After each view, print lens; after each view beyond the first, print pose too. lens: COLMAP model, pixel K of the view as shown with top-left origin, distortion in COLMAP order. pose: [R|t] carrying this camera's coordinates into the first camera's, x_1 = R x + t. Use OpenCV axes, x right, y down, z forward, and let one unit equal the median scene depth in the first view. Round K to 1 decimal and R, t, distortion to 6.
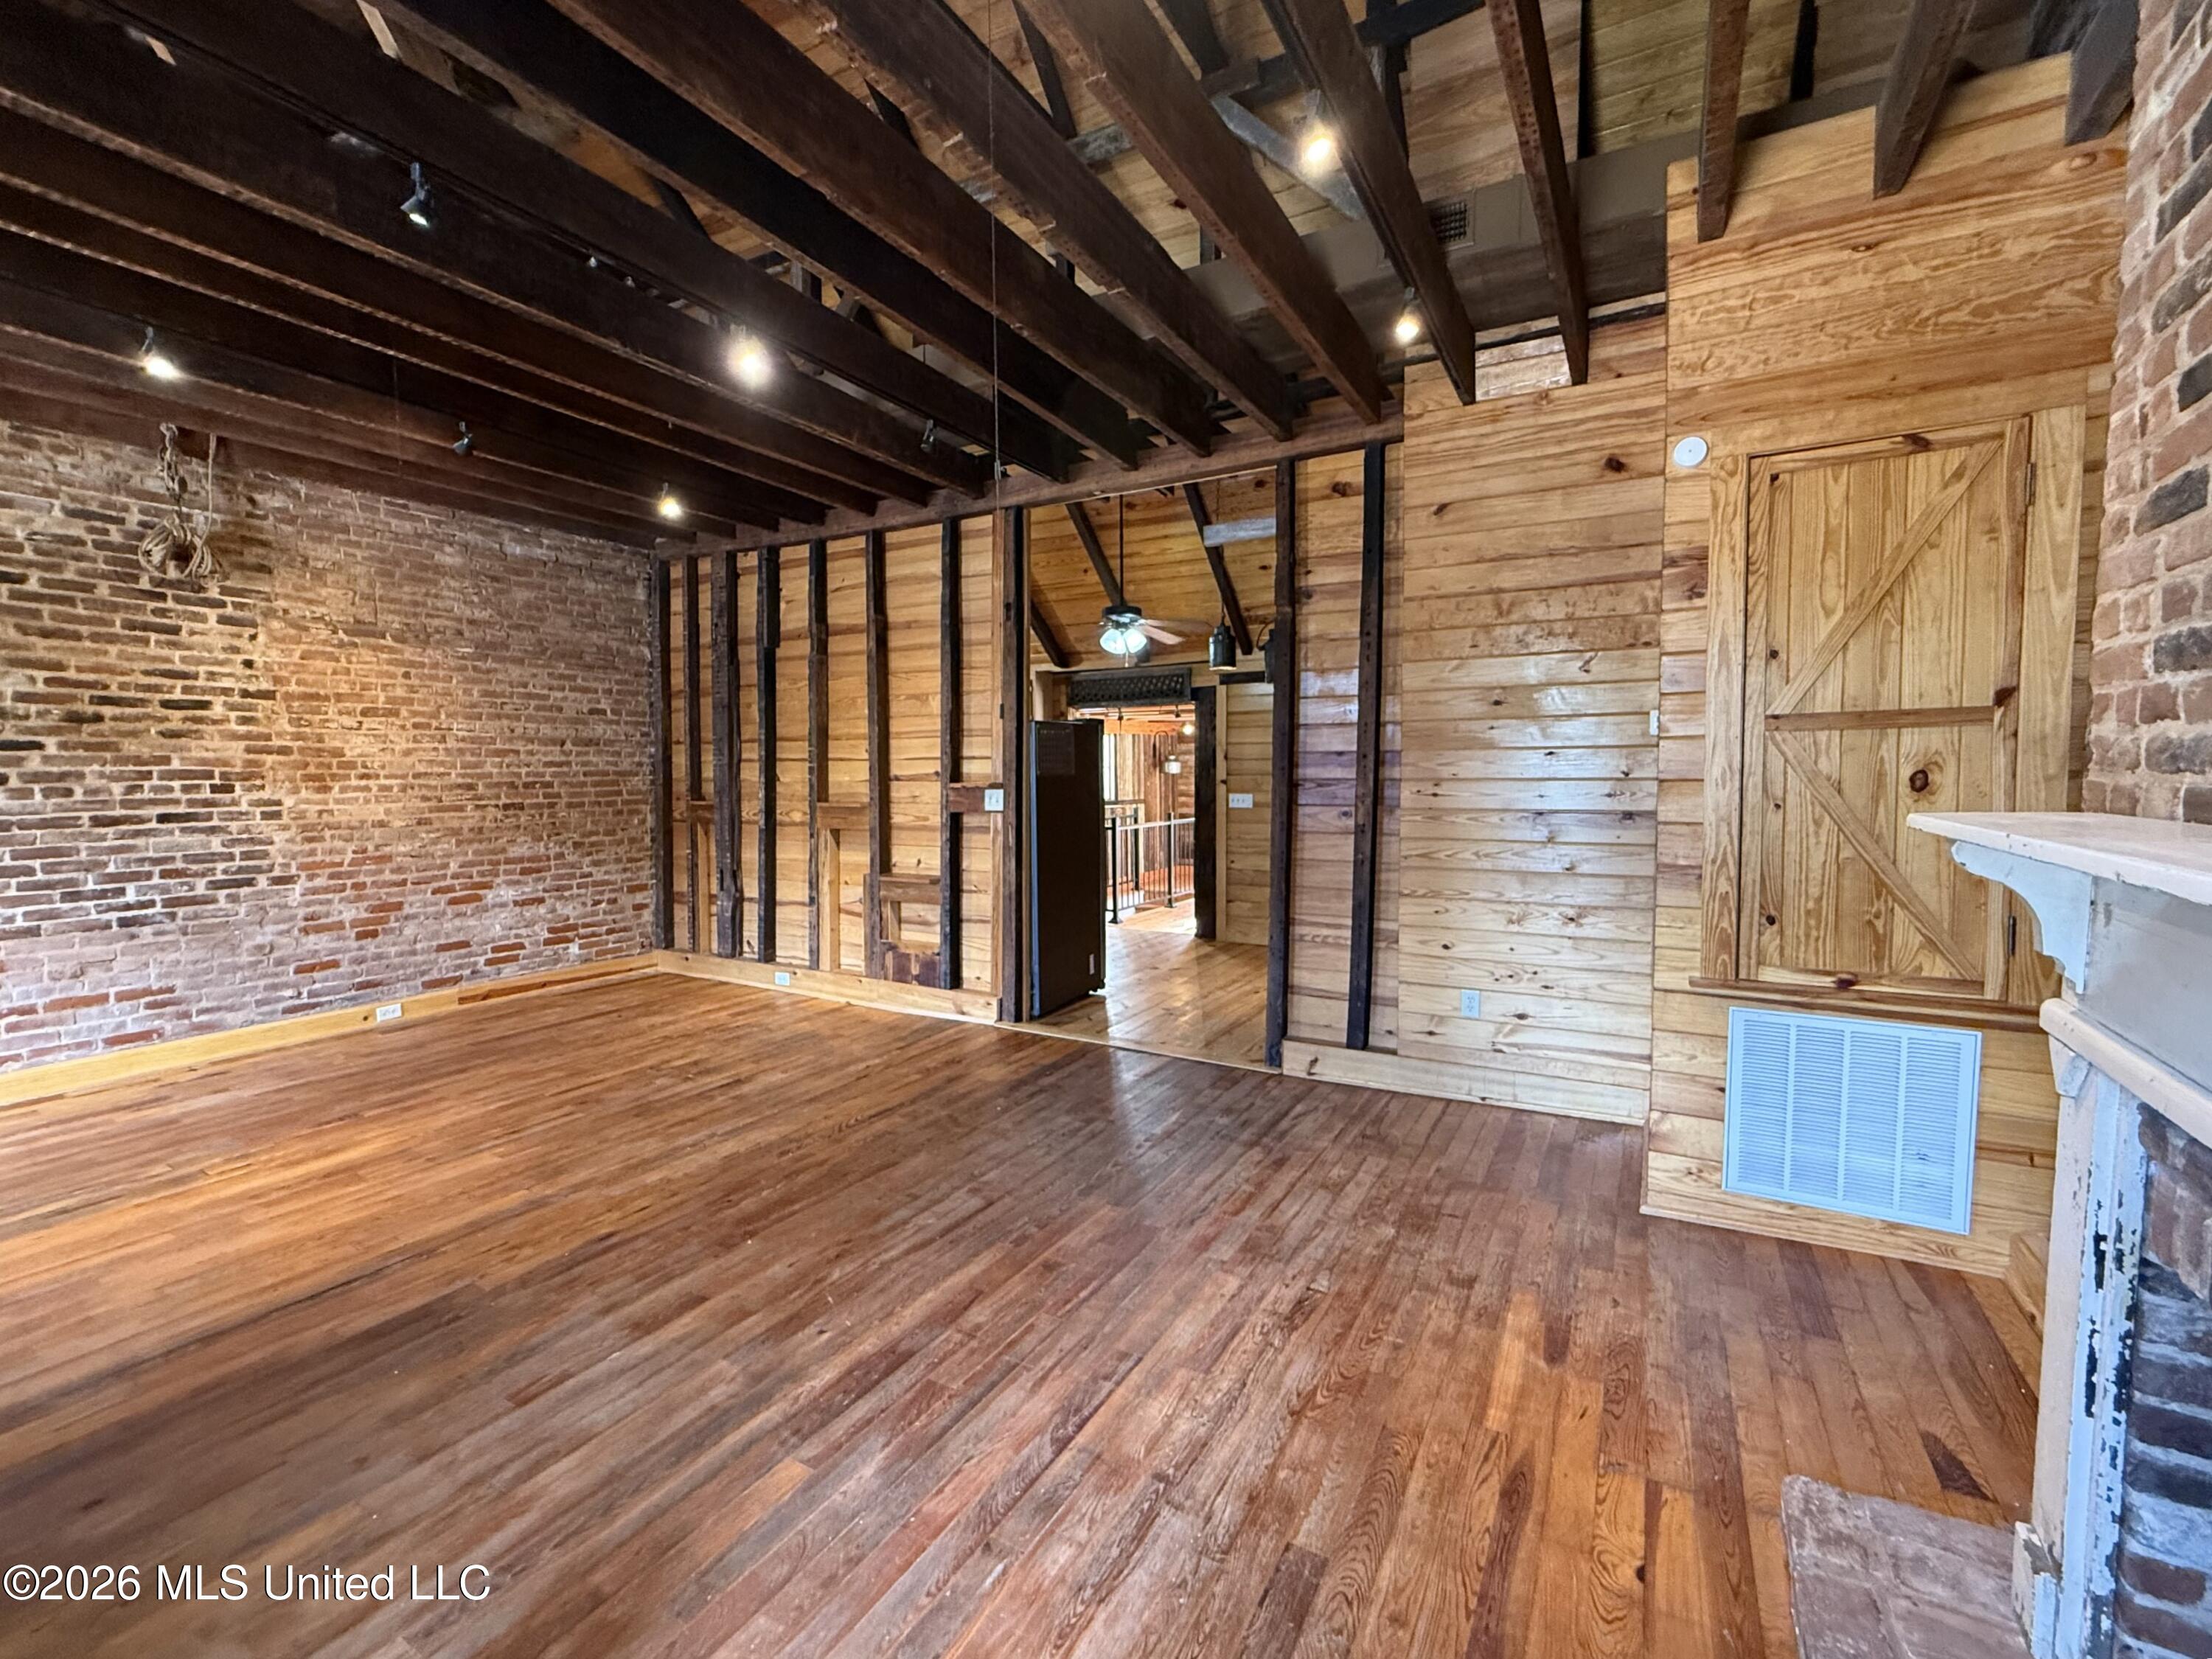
lens RADIAL K [[942.3, 0, 1106.0], [0, 942.3, 829.5], [0, 0, 1]] dist [0.001201, -0.000093]
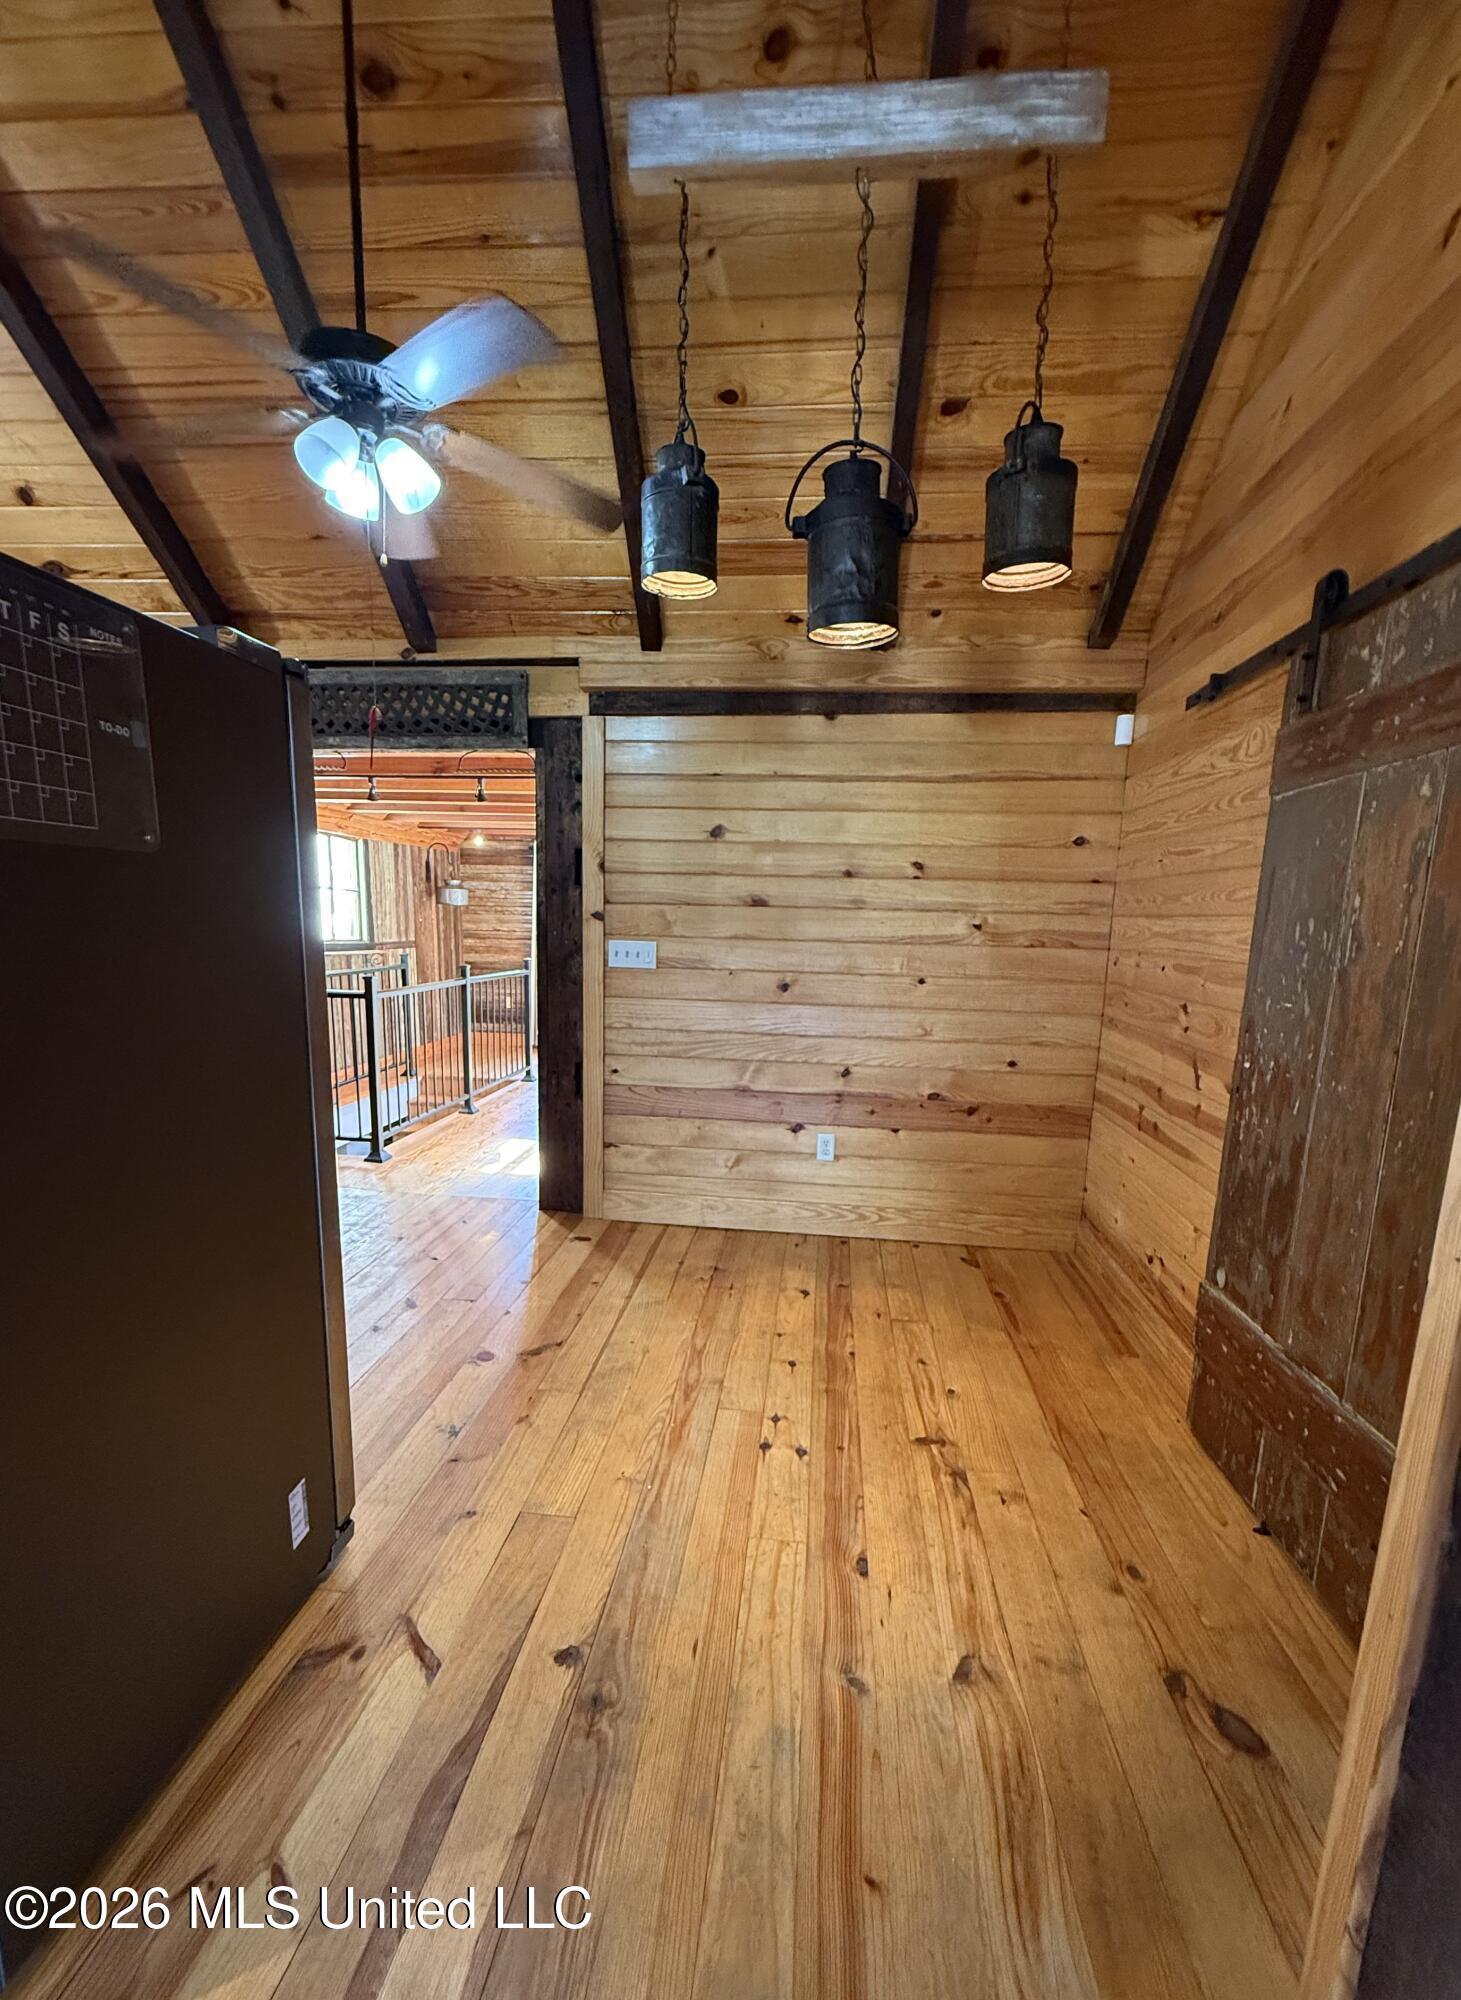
lens RADIAL K [[877.3, 0, 722.7], [0, 877.3, 1072.1], [0, 0, 1]] dist [0.000035, 0.000311]
pose [[0.926142, -0.035683, 0.375482, 0.013117], [-0.008629, 0.993250, 0.115675, -0.038962], [-0.377075, -0.110372, 0.919583, 0.923031]]
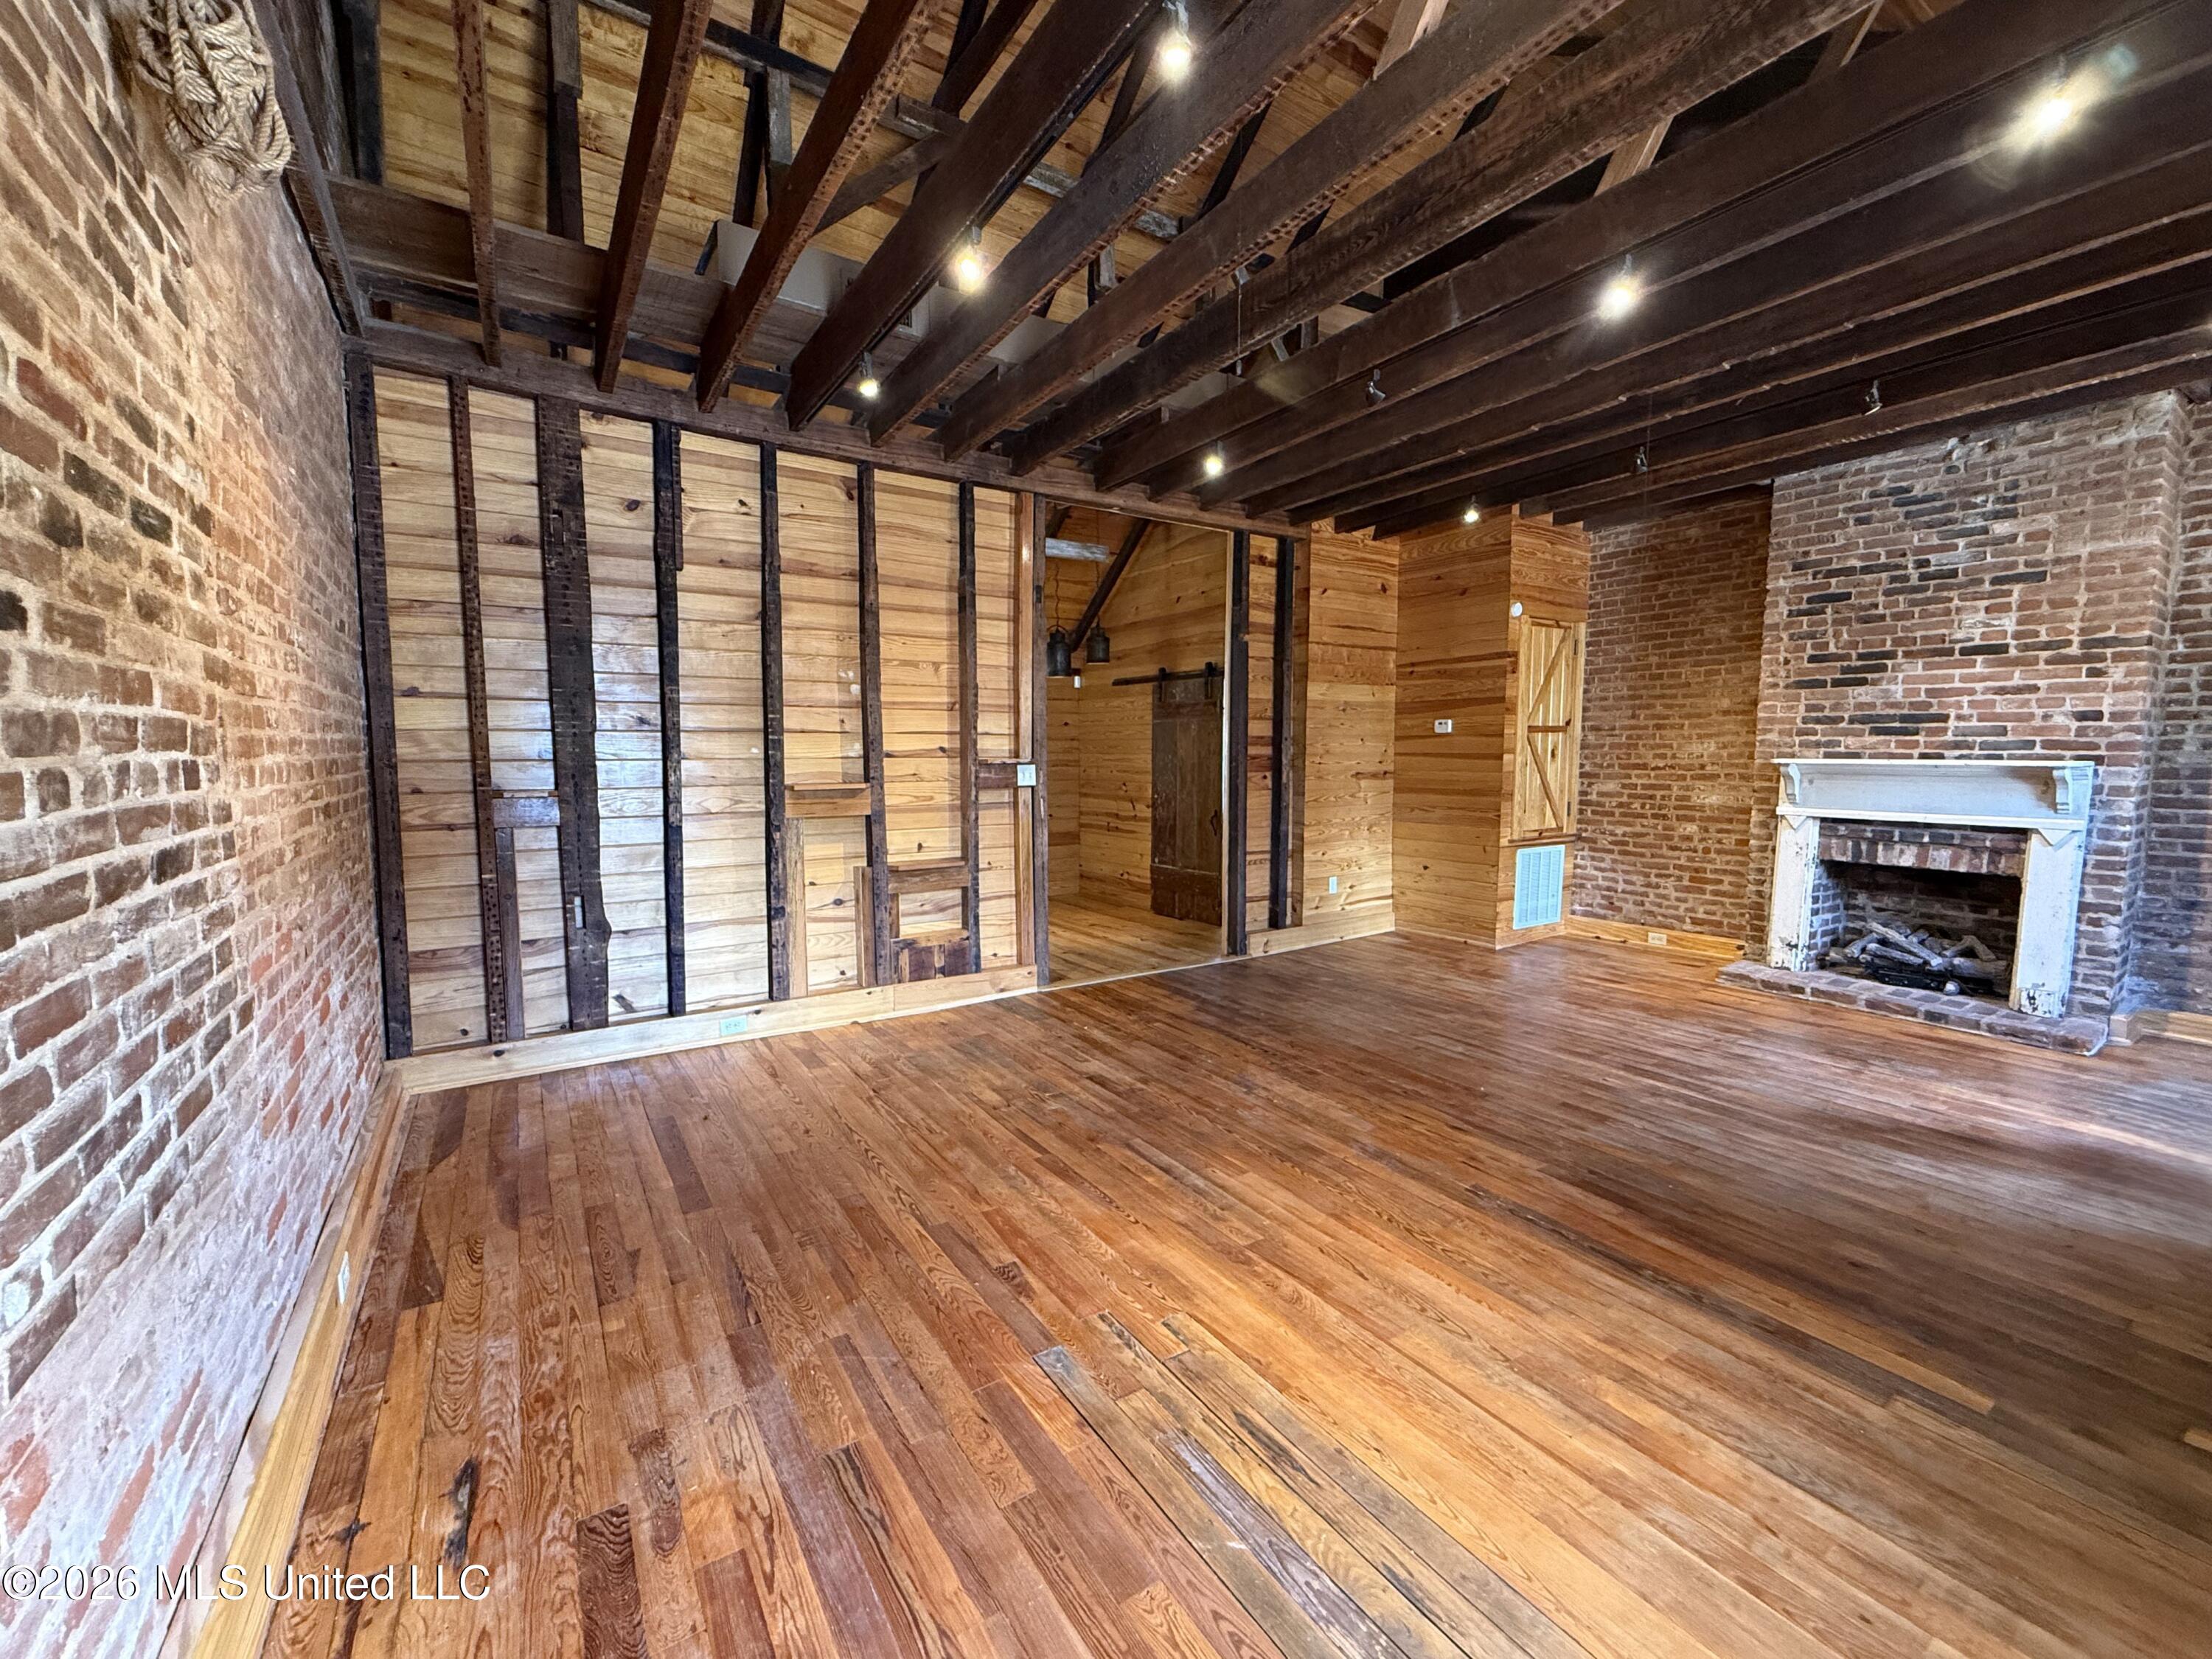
lens RADIAL K [[888.9, 0, 1106.0], [0, 888.9, 829.5], [0, 0, 1]] dist [0.001107, 0.000000]
pose [[0.456632, -0.072430, 0.886702, -1.118175], [0.053695, 0.997107, 0.053796, -0.023542], [-0.888034, 0.023047, 0.459200, 0.565912]]
